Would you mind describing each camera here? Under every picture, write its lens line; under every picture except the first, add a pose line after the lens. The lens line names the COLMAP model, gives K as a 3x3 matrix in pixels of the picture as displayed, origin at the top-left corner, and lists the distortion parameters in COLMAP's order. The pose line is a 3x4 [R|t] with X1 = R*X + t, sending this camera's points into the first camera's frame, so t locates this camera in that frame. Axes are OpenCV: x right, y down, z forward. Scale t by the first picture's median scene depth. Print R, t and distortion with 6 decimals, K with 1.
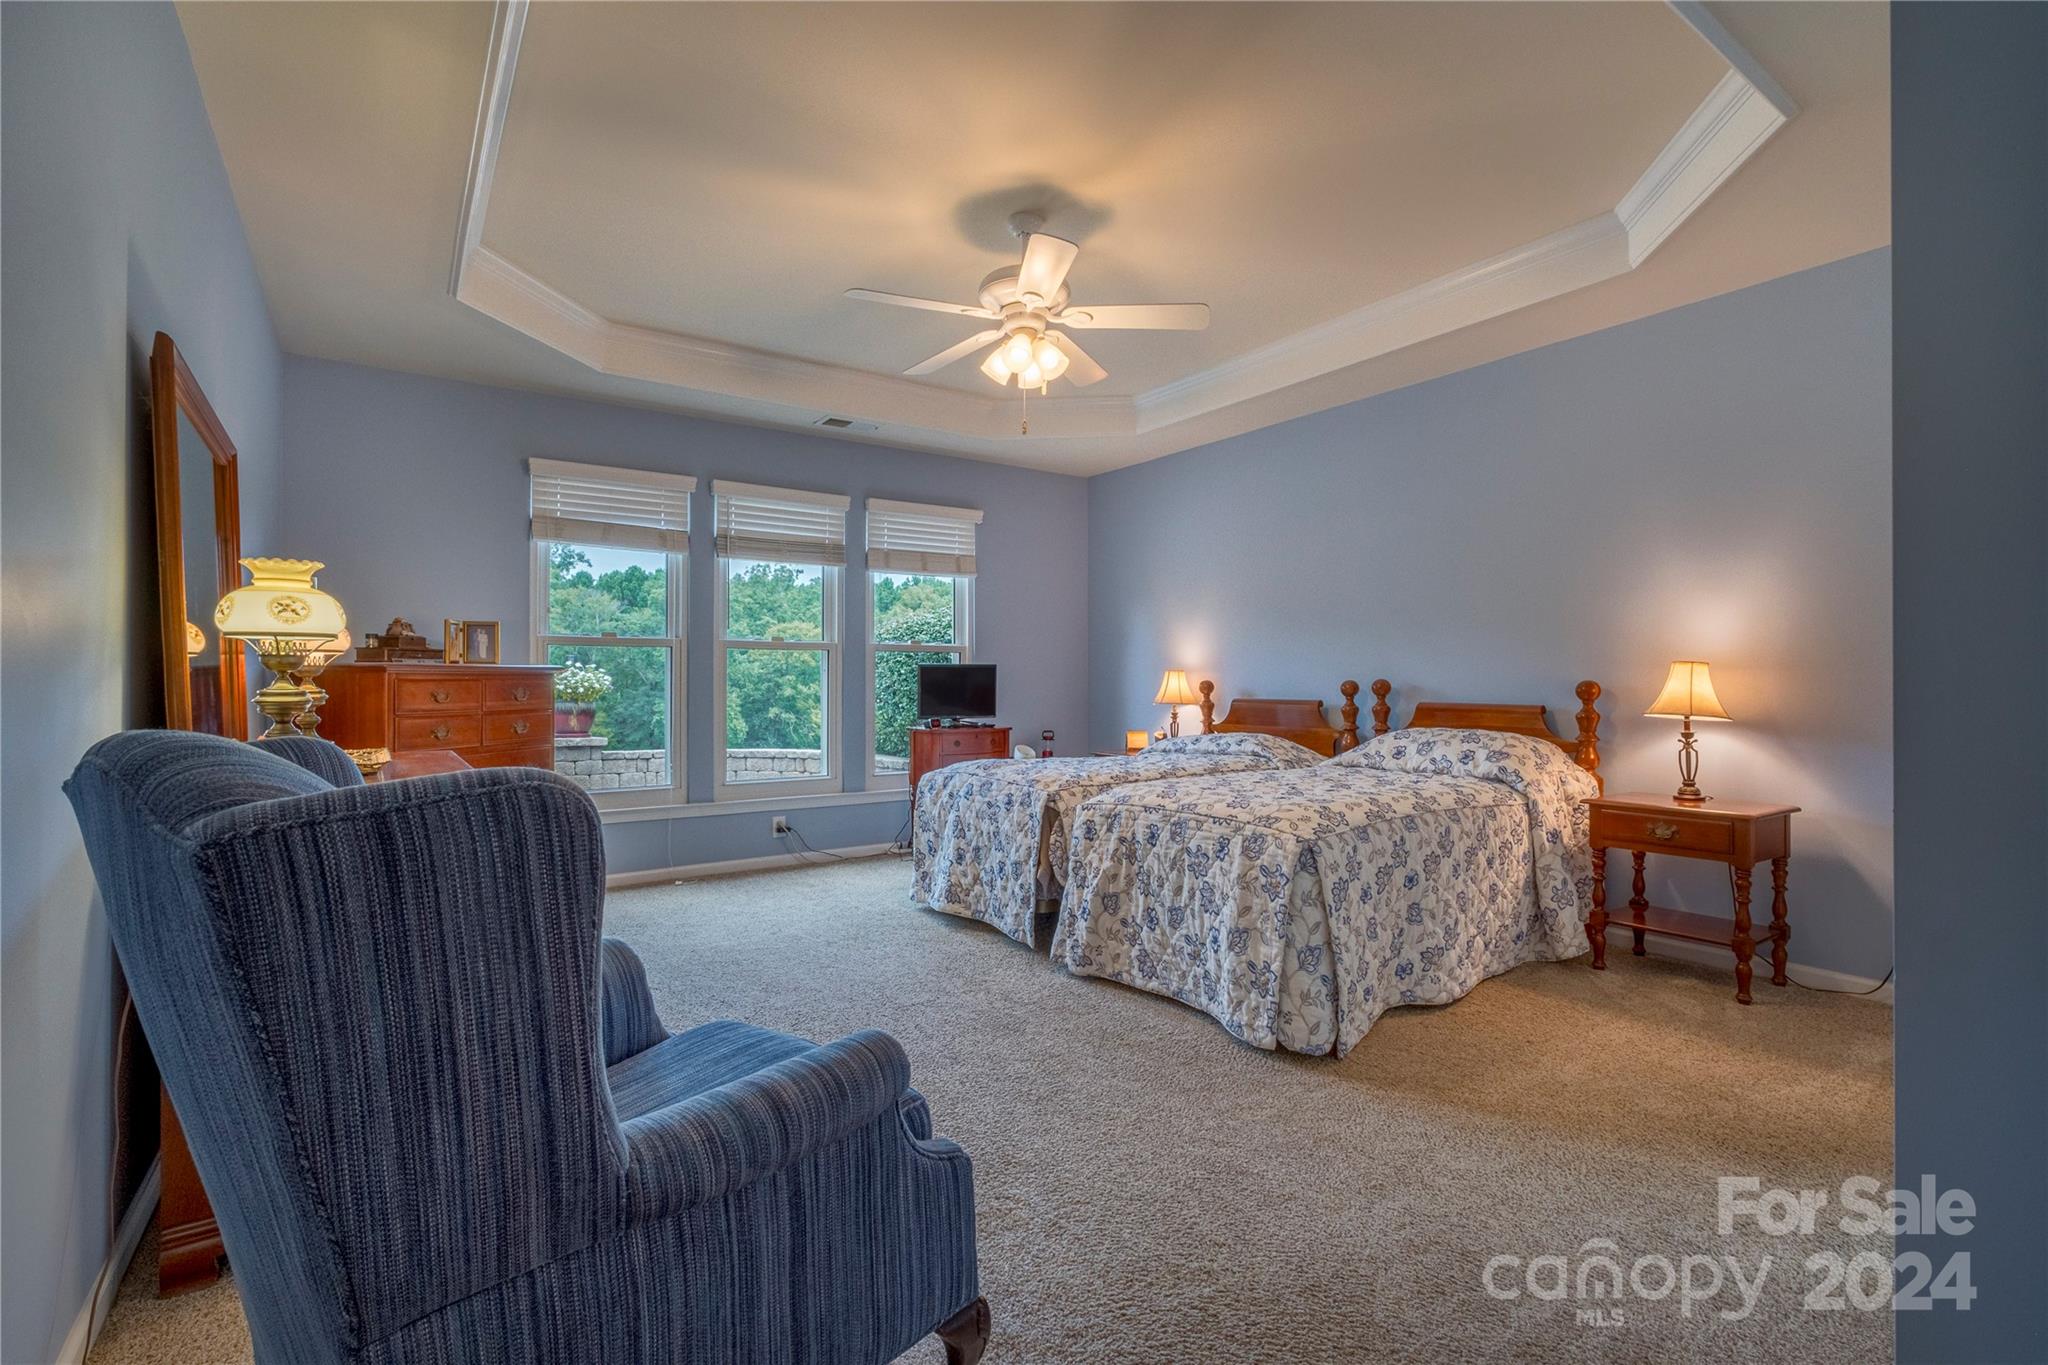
lens RADIAL K [[923.2, 0, 1033.4], [0, 923.2, 681.5], [0, 0, 1]] dist [-0.003511, -0.000024]
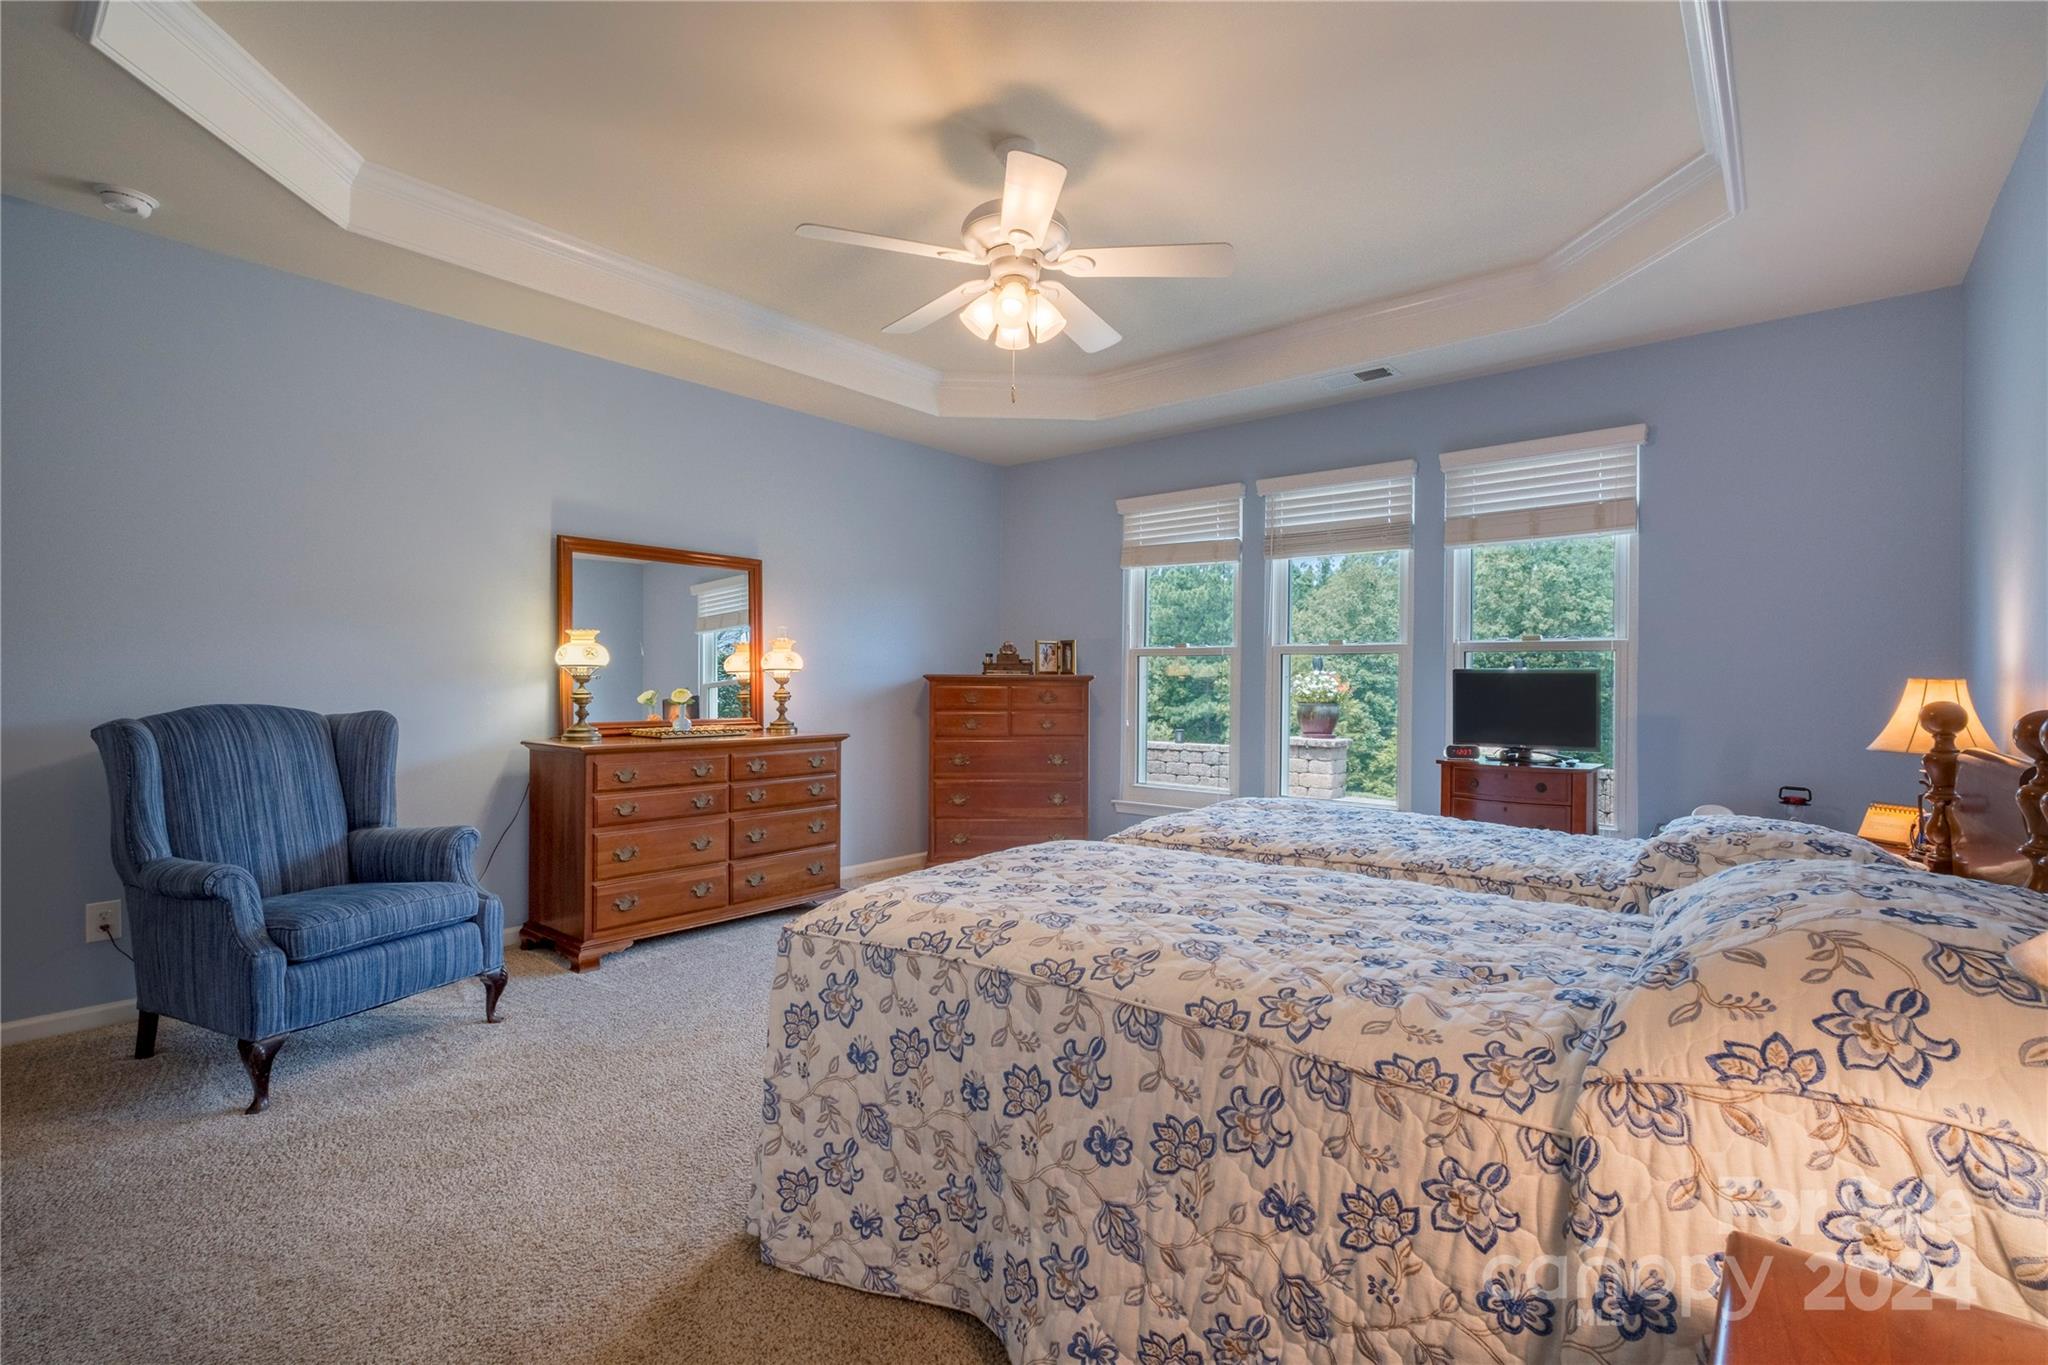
lens RADIAL K [[923.2, 0, 1027.5], [0, 923.2, 694.6], [0, 0, 1]] dist [-0.003511, -0.000024]
pose [[0.258423, 0.016665, -0.965888, 0.648540], [-0.008005, 0.999854, 0.015110, -0.010030], [0.965999, 0.003828, 0.258518, 0.639553]]
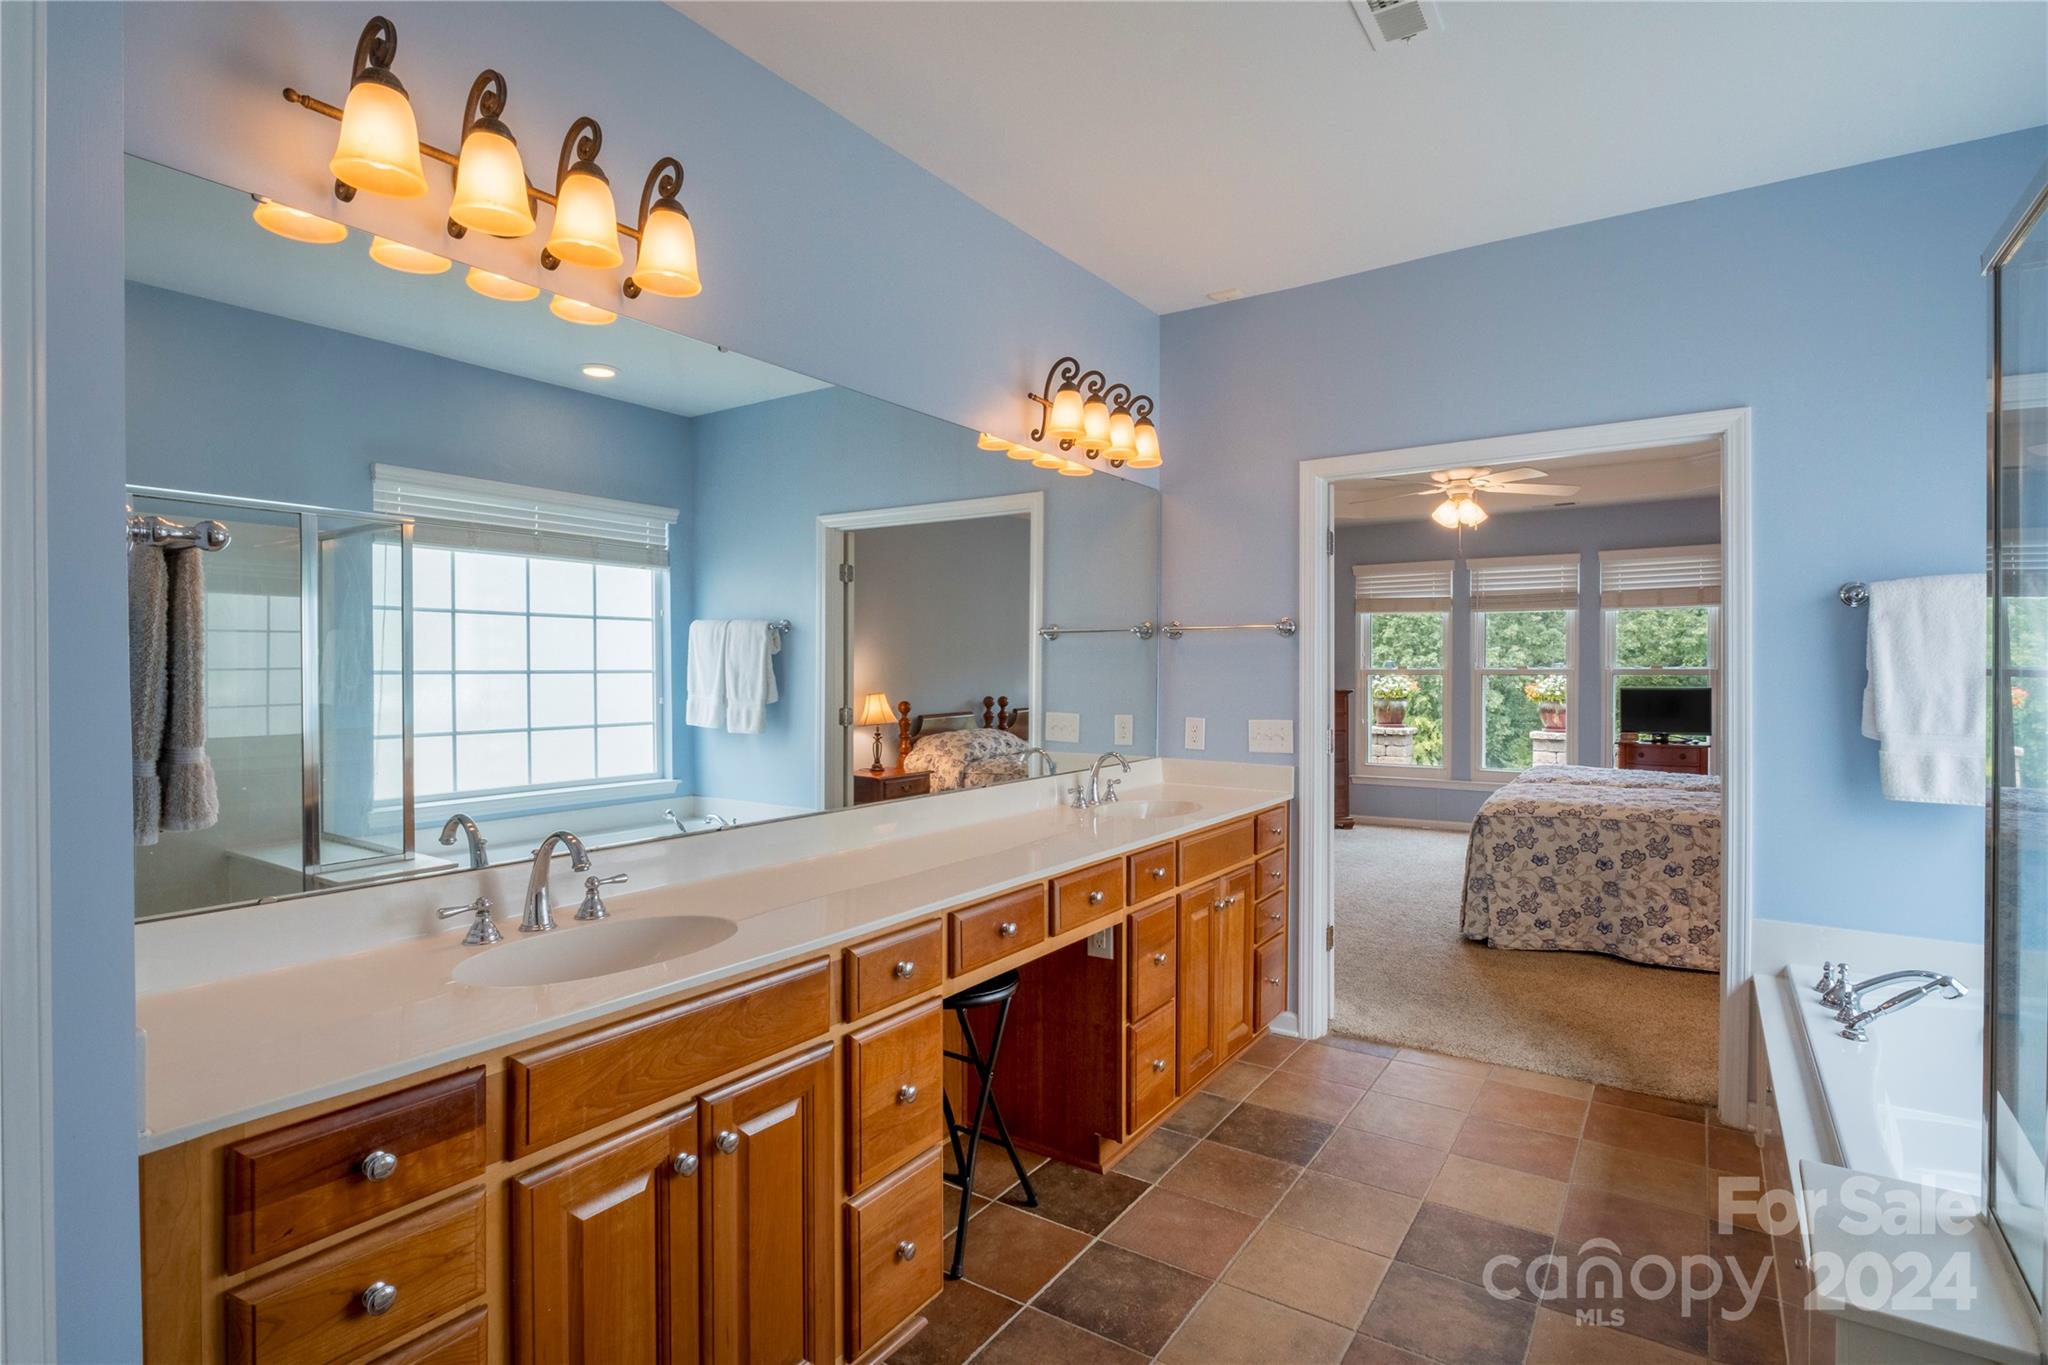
lens RADIAL K [[1008.4, 0, 1029.8], [0, 1008.4, 679.8], [0, 0, 1]] dist [0.004473, 0.000294]
pose [[0.365575, 0.011839, -0.930707, 1.093481], [0.002692, 0.999901, 0.013777, -0.066013], [0.930778, -0.007542, 0.365507, -0.278795]]
